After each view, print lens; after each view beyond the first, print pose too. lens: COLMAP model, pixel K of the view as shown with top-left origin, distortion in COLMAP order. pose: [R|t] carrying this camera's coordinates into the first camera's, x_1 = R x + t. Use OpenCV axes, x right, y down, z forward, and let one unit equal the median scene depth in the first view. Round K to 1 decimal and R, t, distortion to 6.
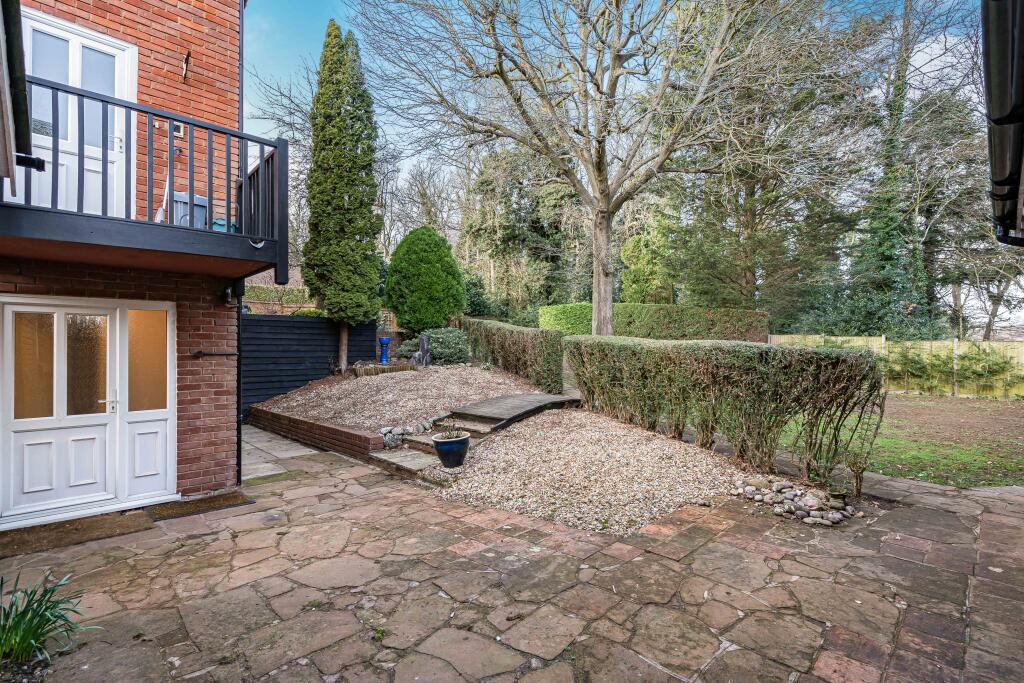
lens RADIAL K [[468.6, 0, 512.0], [0, 468.6, 341.5], [0, 0, 1]] dist [0.002932, 0.001067]
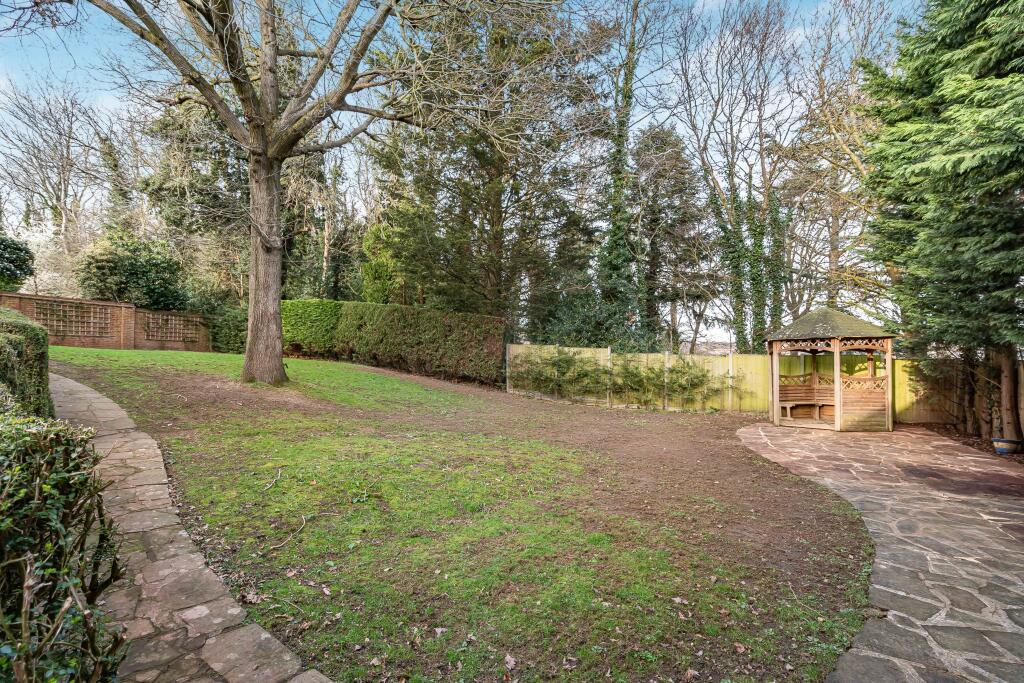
lens RADIAL K [[468.6, 0, 512.0], [0, 468.6, 341.5], [0, 0, 1]] dist [0.002932, 0.001067]
pose [[0.913157, 0.023789, 0.406913, 0.223559], [-0.017322, 0.999658, -0.019568, -0.002036], [-0.407240, 0.010820, 0.913257, 0.210978]]
